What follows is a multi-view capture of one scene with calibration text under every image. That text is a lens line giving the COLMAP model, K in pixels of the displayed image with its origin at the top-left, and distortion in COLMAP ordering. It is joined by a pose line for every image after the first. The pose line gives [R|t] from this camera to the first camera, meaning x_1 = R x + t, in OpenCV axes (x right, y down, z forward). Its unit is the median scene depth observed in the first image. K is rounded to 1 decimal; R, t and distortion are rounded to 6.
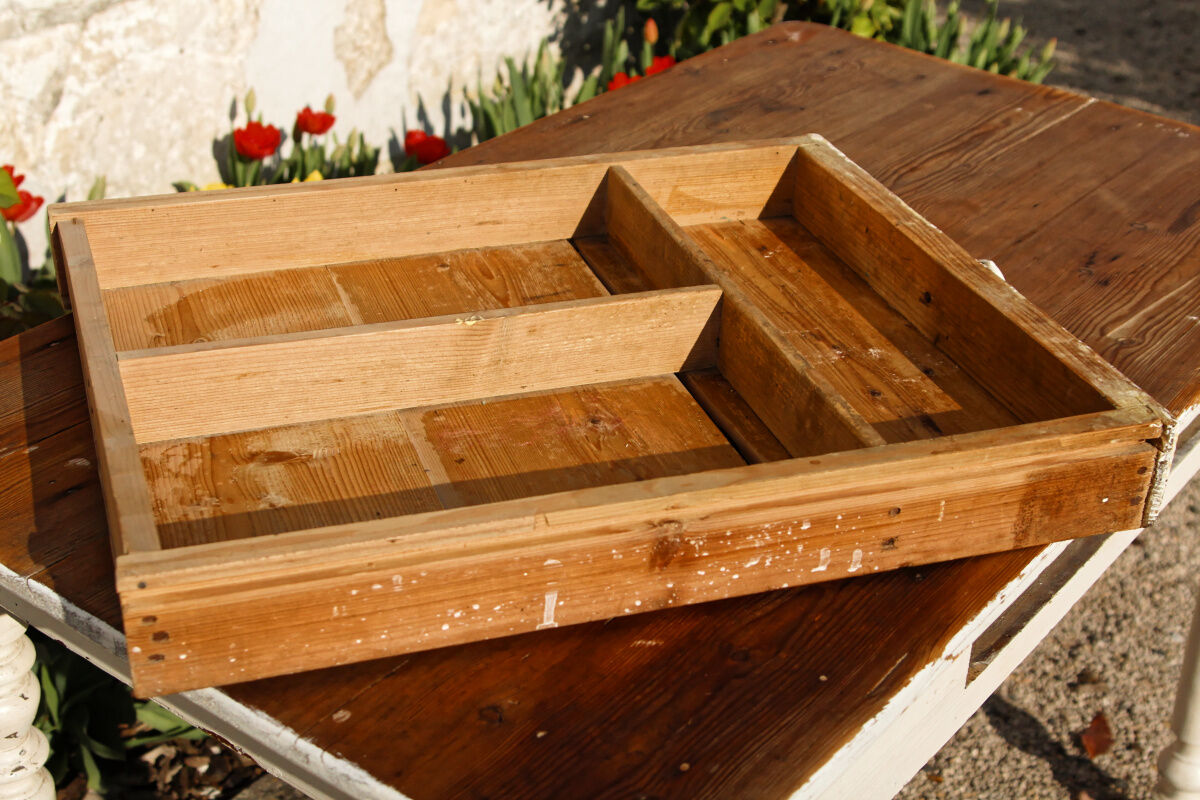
lens RADIAL K [[1713.1, 0, 600.1], [0, 1713.1, 399.1], [0, 0, 1]] dist [0.020369, 0.000000]
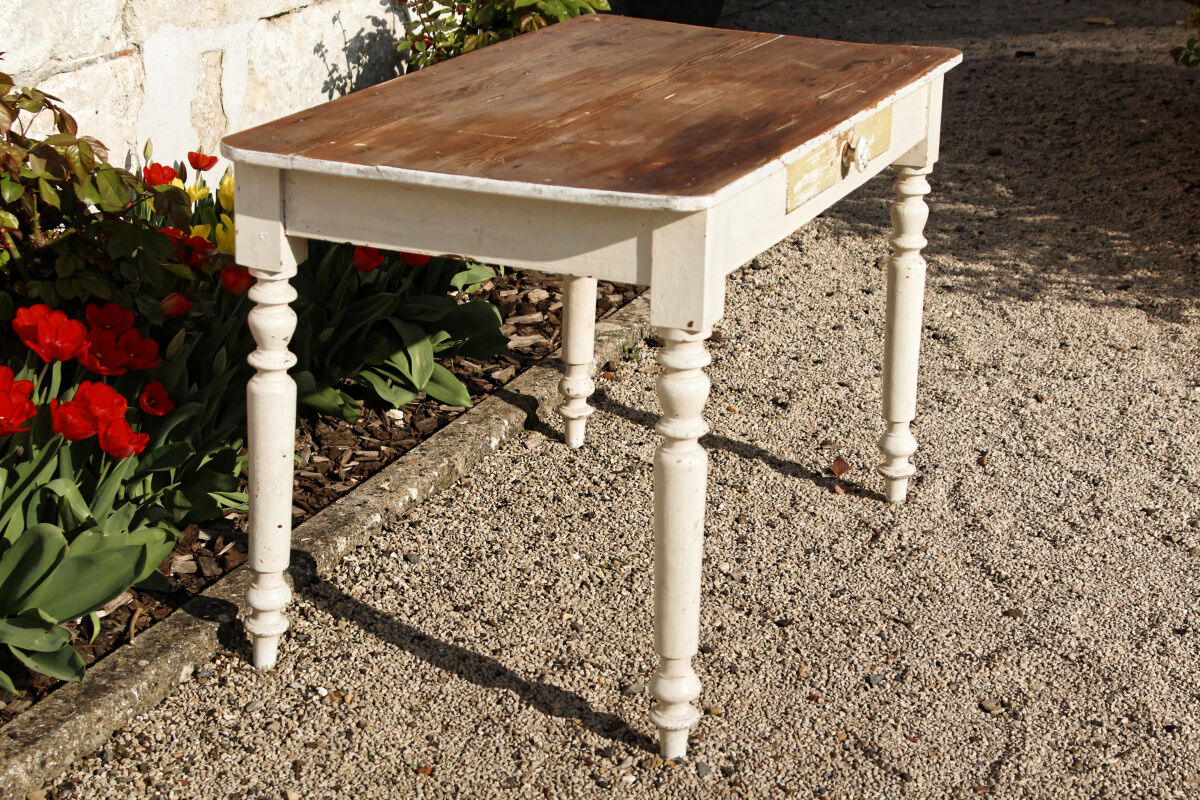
lens RADIAL K [[2094.9, 0, 599.8], [0, 2094.9, 400.4], [0, 0, 1]] dist [0.011472, 0.000000]
pose [[0.970504, -0.095684, 0.221284, -0.307377], [0.131583, 0.979328, -0.153630, 0.383597], [-0.202010, 0.178216, 0.963032, -0.718618]]
